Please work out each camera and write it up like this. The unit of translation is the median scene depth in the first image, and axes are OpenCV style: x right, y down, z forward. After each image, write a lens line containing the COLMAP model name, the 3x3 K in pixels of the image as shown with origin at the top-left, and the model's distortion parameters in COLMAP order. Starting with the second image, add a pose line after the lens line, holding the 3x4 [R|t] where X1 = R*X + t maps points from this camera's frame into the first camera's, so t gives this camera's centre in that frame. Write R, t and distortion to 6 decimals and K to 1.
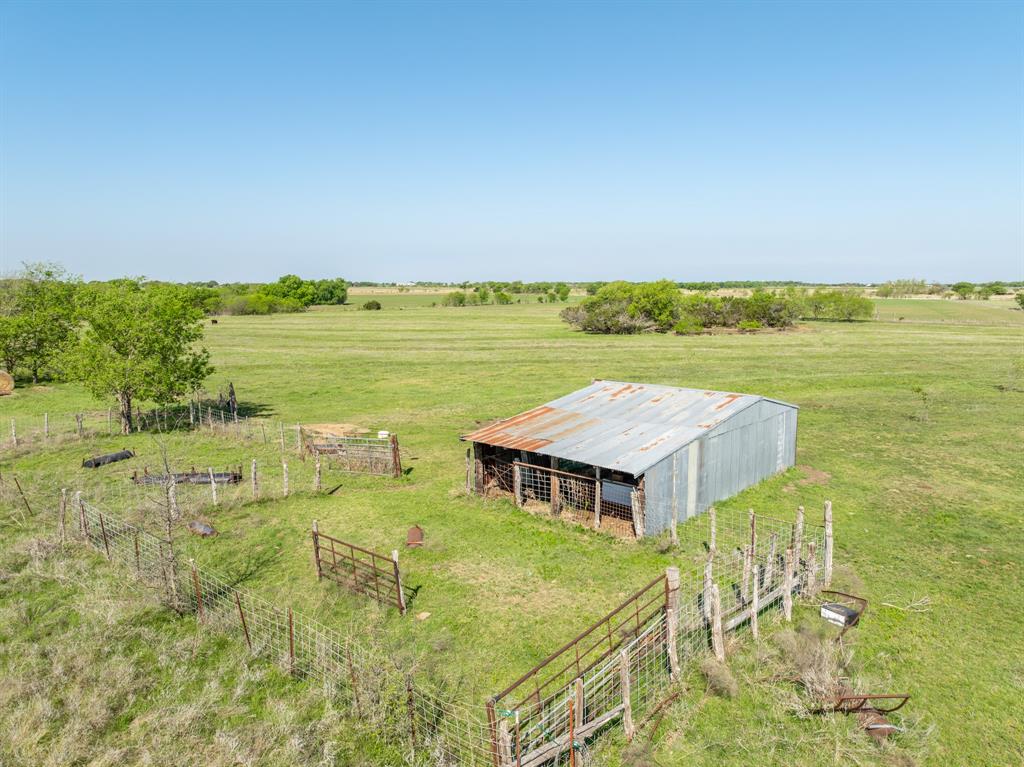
lens RADIAL K [[696.7, 0, 515.5], [0, 696.7, 383.4], [0, 0, 1]] dist [-0.023966, 0.005352]
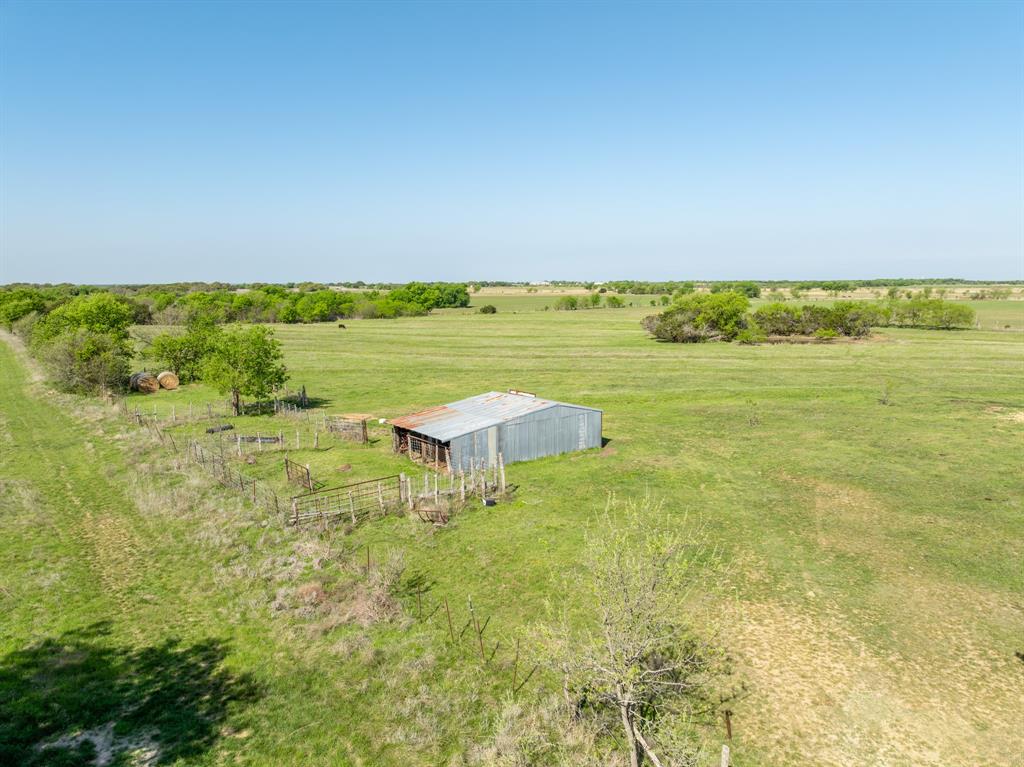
lens RADIAL K [[696.7, 0, 511.9], [0, 696.7, 380.6], [0, 0, 1]] dist [-0.023966, 0.005352]
pose [[0.981102, 0.019655, -0.192488, 0.091633], [-0.020088, 0.999798, -0.000301, -0.005549], [0.192443, 0.004162, 0.981299, -0.113886]]
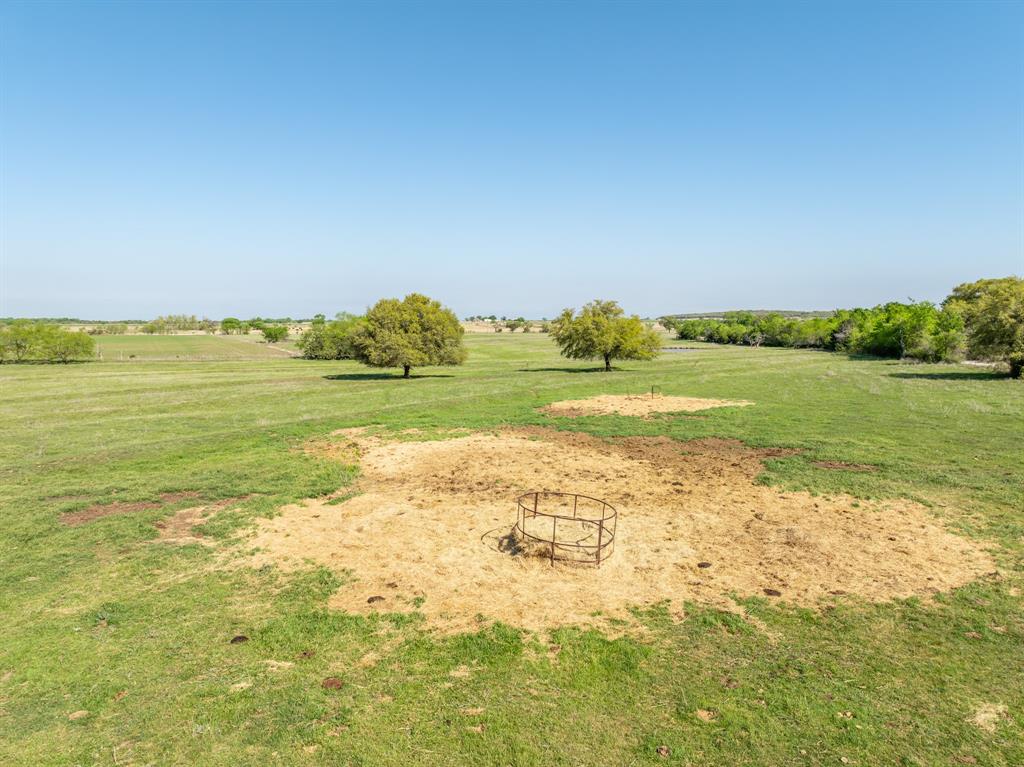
lens RADIAL K [[696.7, 0, 517.2], [0, 696.7, 382.0], [0, 0, 1]] dist [-0.023966, 0.005352]
pose [[0.586345, -0.065911, 0.807376, 0.206735], [0.110738, 0.993849, 0.000712, -0.015048], [-0.802457, 0.088990, 0.590037, 0.169287]]
